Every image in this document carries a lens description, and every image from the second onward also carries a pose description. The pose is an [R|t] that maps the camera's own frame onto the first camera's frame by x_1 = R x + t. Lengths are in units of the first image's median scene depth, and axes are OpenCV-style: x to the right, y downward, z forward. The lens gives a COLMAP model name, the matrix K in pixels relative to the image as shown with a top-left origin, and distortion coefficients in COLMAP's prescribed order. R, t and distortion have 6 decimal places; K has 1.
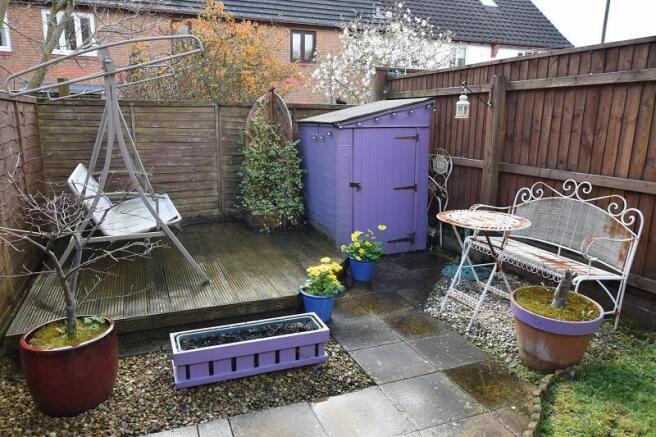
lens RADIAL K [[473.6, 0, 326.4], [0, 473.6, 220.6], [0, 0, 1]] dist [-0.012129, 0.031032]
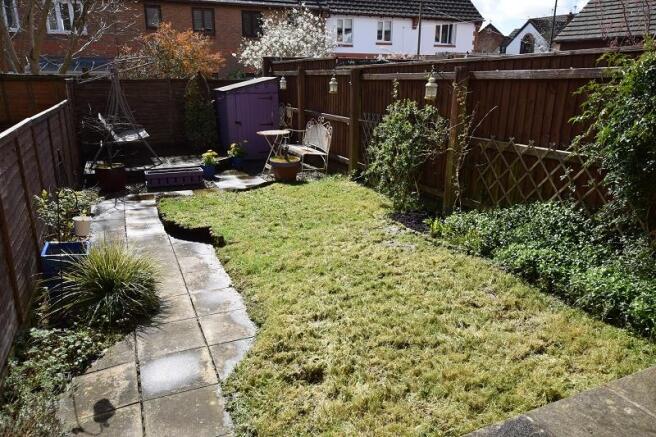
lens RADIAL K [[473.6, 0, 325.9], [0, 473.6, 218.9], [0, 0, 1]] dist [-0.012129, 0.031032]
pose [[0.999617, -0.015436, 0.022979, 0.378831], [0.013566, 0.996750, 0.079408, 0.176322], [-0.024130, -0.079066, 0.996577, -1.033757]]
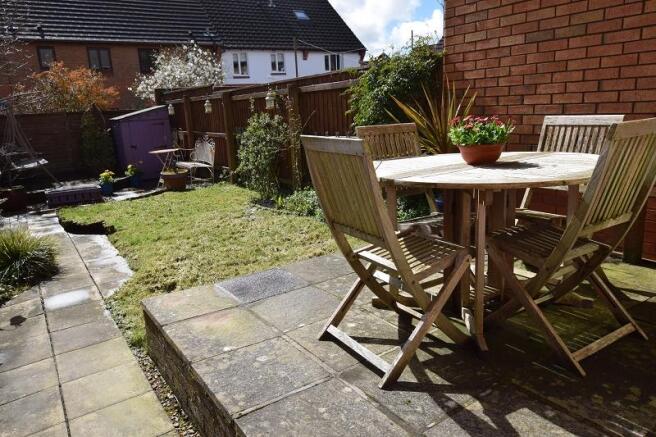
lens RADIAL K [[473.6, 0, 326.1], [0, 473.6, 217.2], [0, 0, 1]] dist [-0.012129, 0.031032]
pose [[0.977556, -0.104333, 0.183025, 0.506483], [0.101582, 0.994529, 0.024369, 0.293859], [-0.184566, -0.005230, 0.982806, -1.365508]]
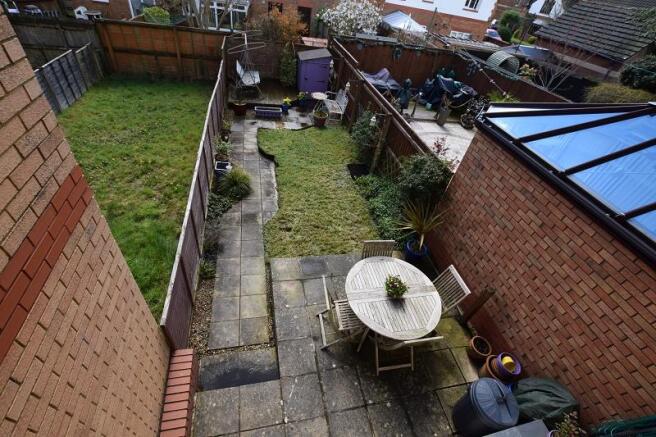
lens RADIAL K [[290.8, 0, 326.9], [0, 290.8, 221.7], [0, 0, 1]] dist [-0.022916, 0.002889]
pose [[0.973919, 0.222055, -0.046627, 0.585643], [-0.171785, 0.855873, 0.487823, -0.252998], [0.148230, -0.467090, 0.871697, -1.523223]]
